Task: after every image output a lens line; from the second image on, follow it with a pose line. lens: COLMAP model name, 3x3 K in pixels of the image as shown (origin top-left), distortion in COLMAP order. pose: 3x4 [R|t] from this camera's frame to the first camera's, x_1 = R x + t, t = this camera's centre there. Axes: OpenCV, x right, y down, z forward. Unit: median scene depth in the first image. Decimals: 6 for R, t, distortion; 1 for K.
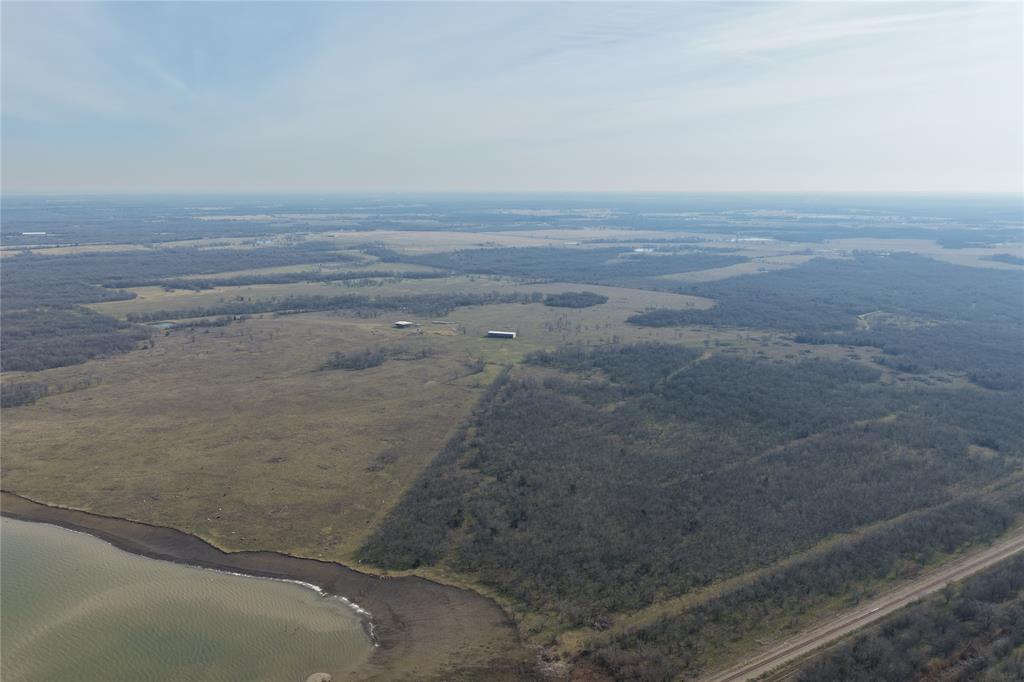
lens RADIAL K [[827.2, 0, 512.7], [0, 827.2, 342.0], [0, 0, 1]] dist [-0.015975, 0.038584]
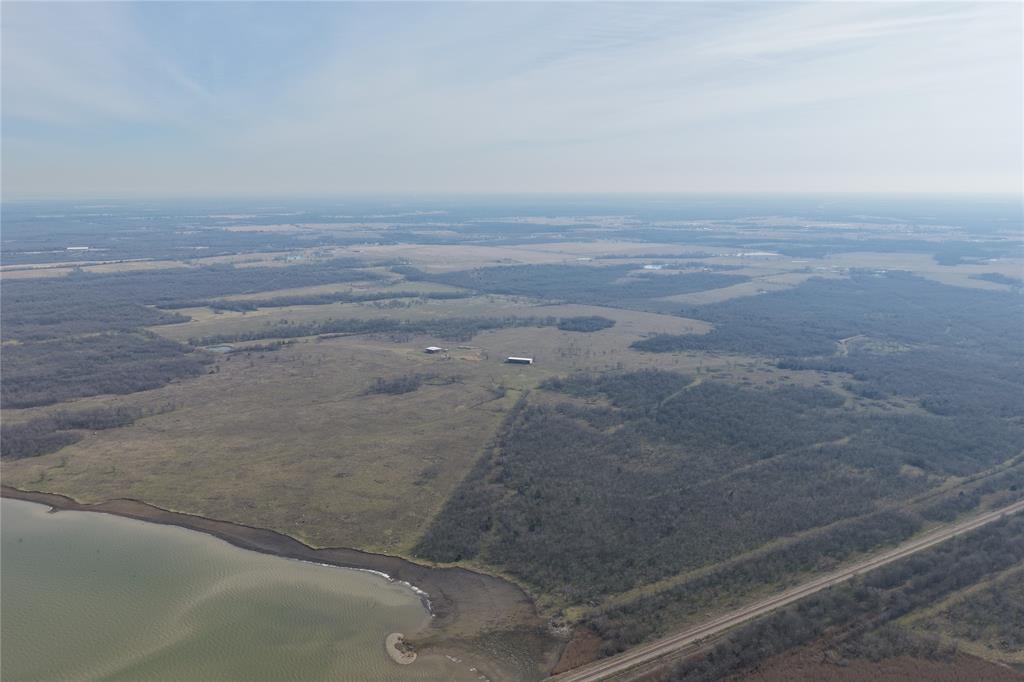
lens RADIAL K [[827.2, 0, 511.7], [0, 827.2, 339.7], [0, 0, 1]] dist [-0.015975, 0.038584]
pose [[0.999803, 0.001071, -0.019828, -0.002587], [-0.001116, 0.999997, -0.002282, -0.045776], [0.019825, 0.002303, 0.999801, -0.187959]]
